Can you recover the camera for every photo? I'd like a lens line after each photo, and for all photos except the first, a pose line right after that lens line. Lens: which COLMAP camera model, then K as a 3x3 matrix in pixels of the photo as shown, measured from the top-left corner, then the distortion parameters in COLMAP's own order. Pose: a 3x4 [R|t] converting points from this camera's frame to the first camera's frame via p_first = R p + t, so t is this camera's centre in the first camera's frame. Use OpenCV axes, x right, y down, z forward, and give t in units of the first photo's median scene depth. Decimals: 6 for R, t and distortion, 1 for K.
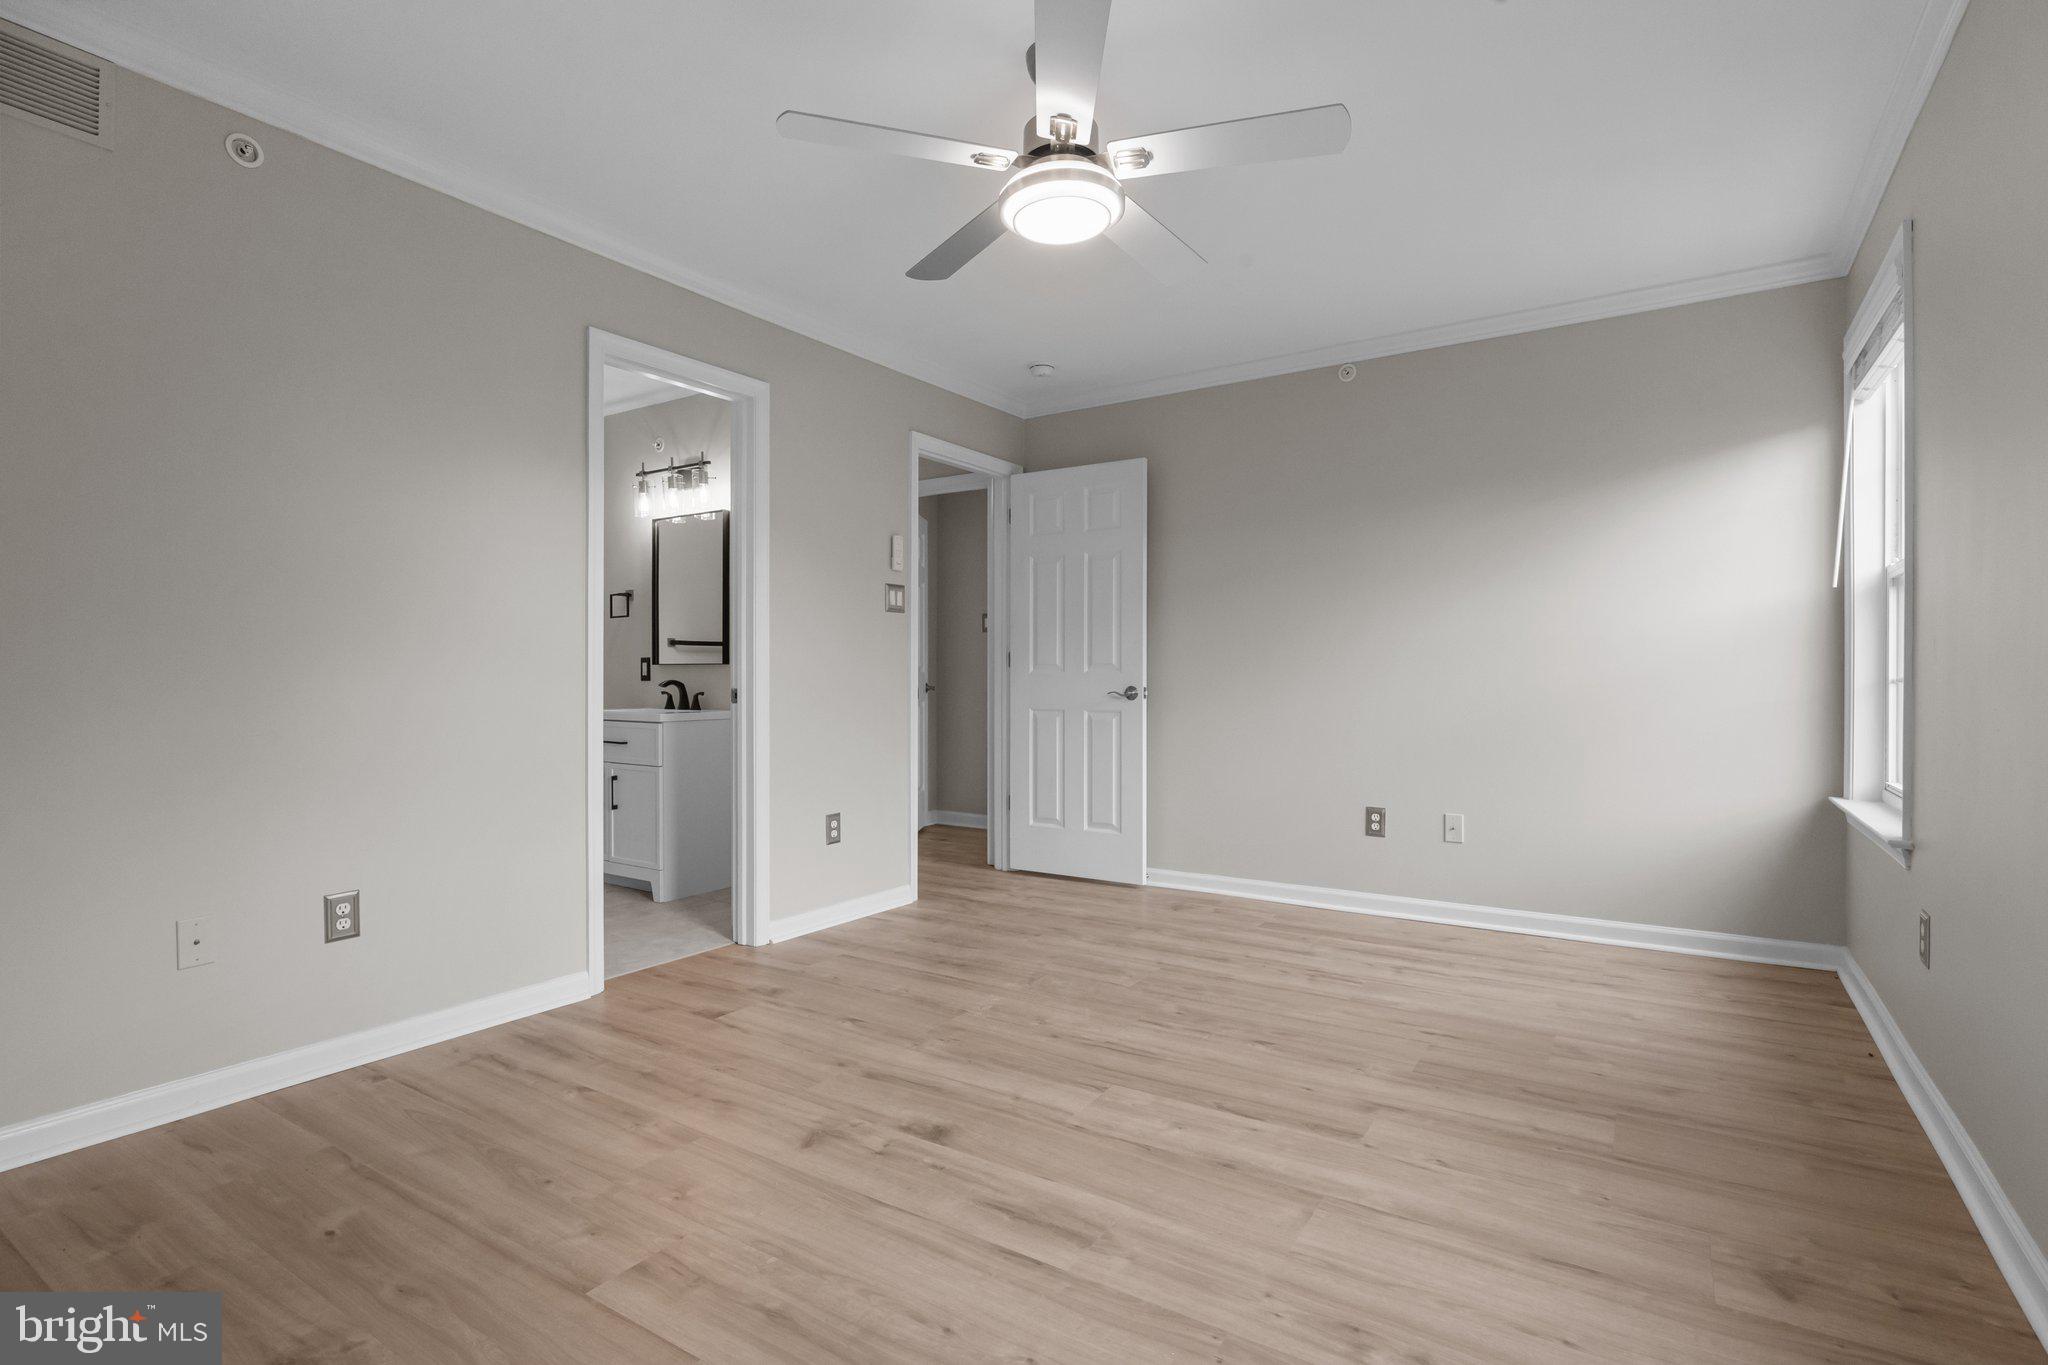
lens RADIAL K [[989.2, 0, 1025.9], [0, 989.2, 682.7], [0, 0, 1]] dist [-0.000101, 0.000079]
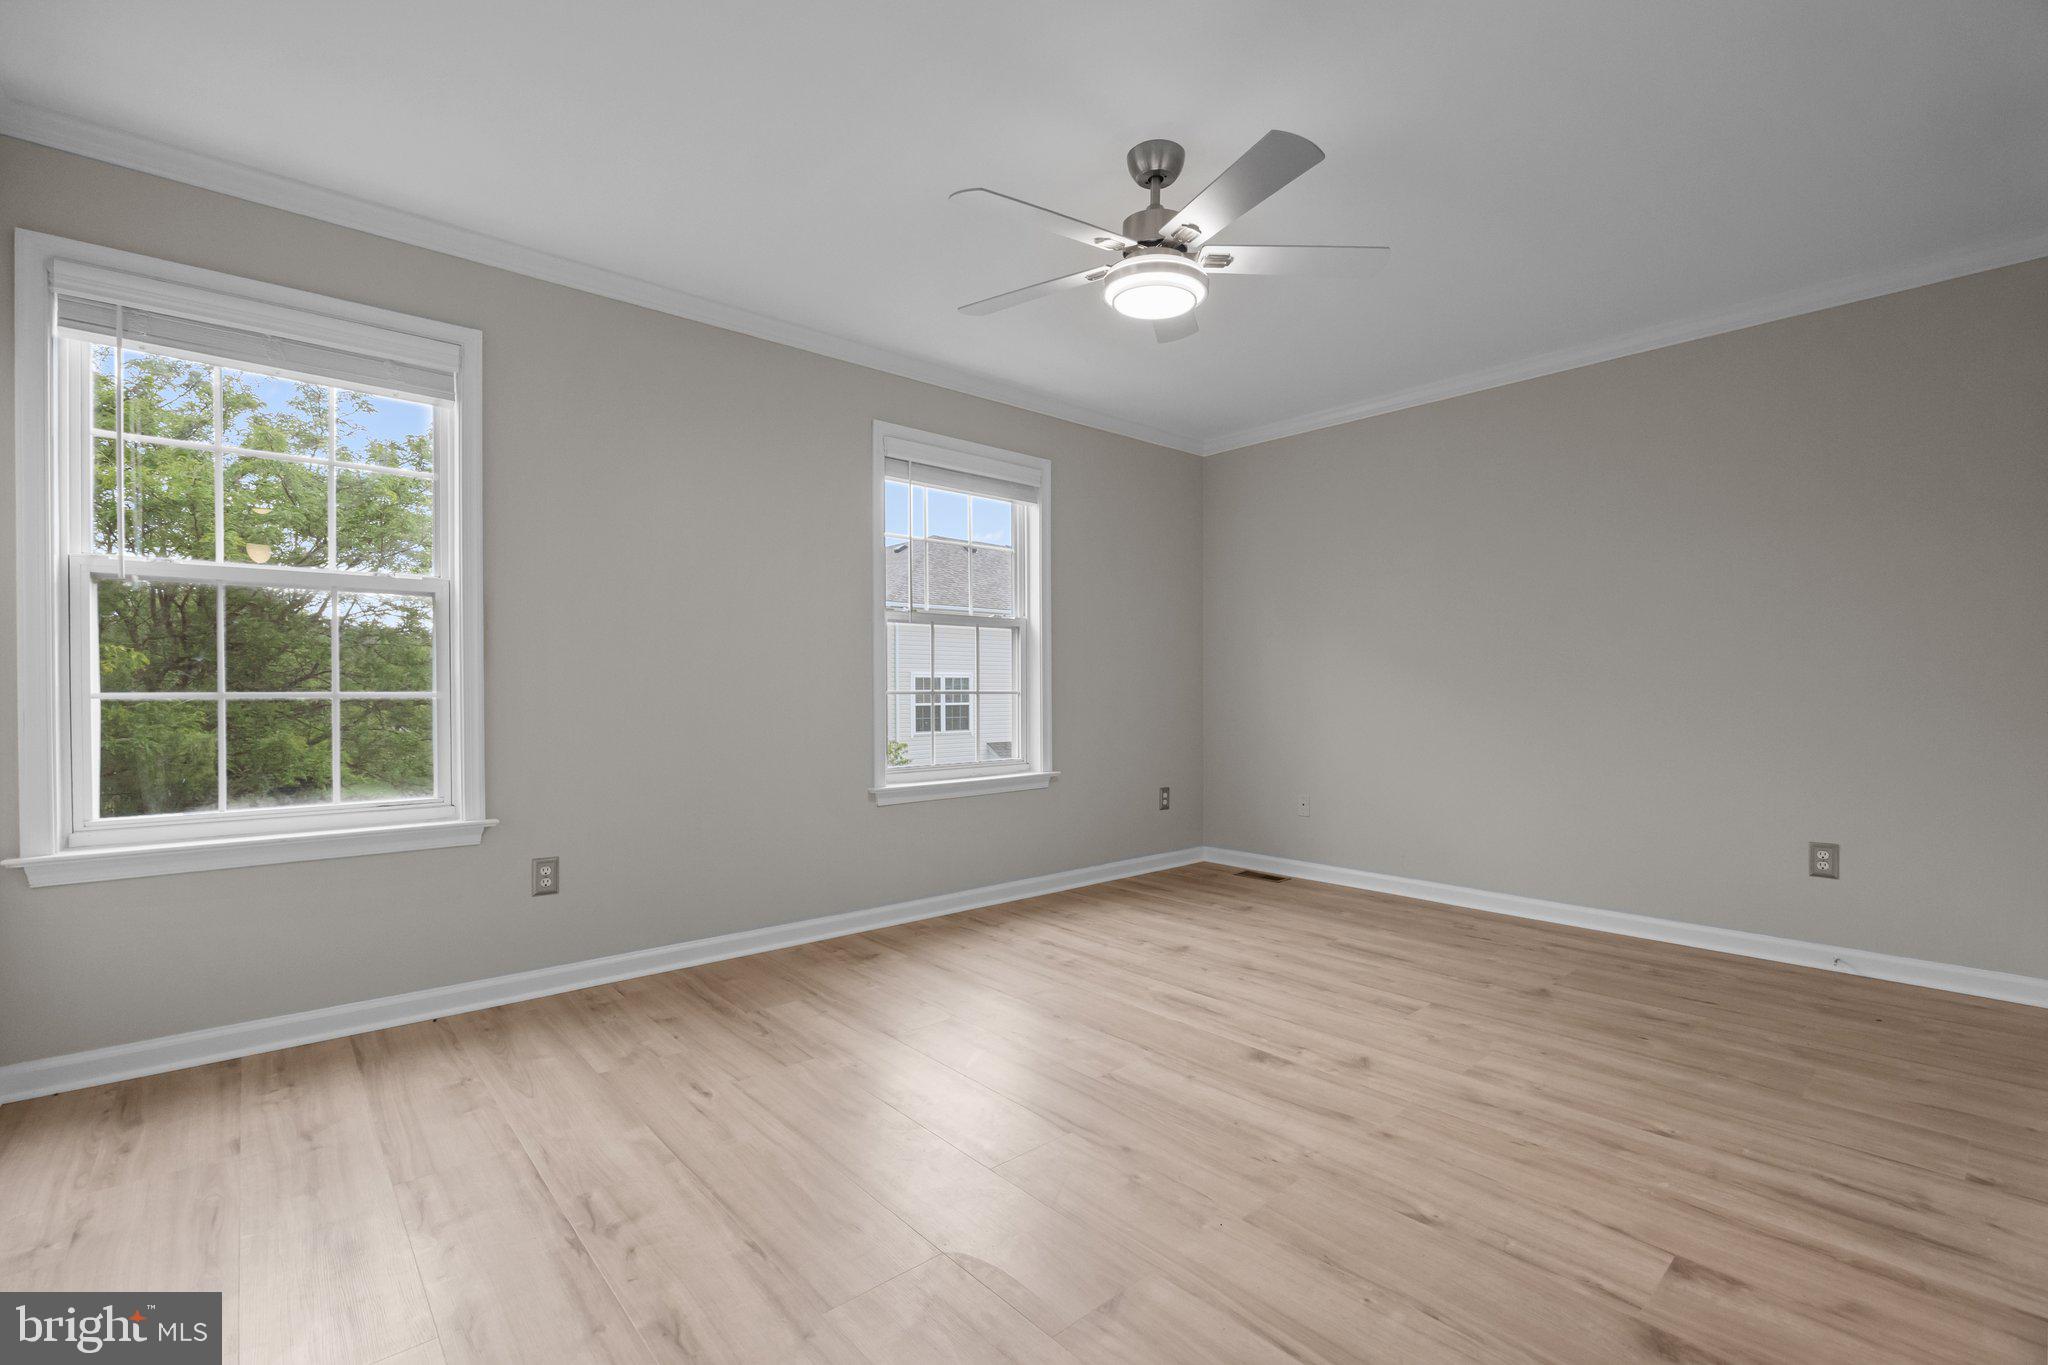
lens RADIAL K [[905.4, 0, 1023.2], [0, 905.4, 688.4], [0, 0, 1]] dist [0.001284, 0.000188]
pose [[-0.963405, 0.004190, 0.268016, -0.099823], [0.004268, 0.999991, -0.000291, -0.009345], [-0.268015, 0.000863, -0.963414, 1.990605]]
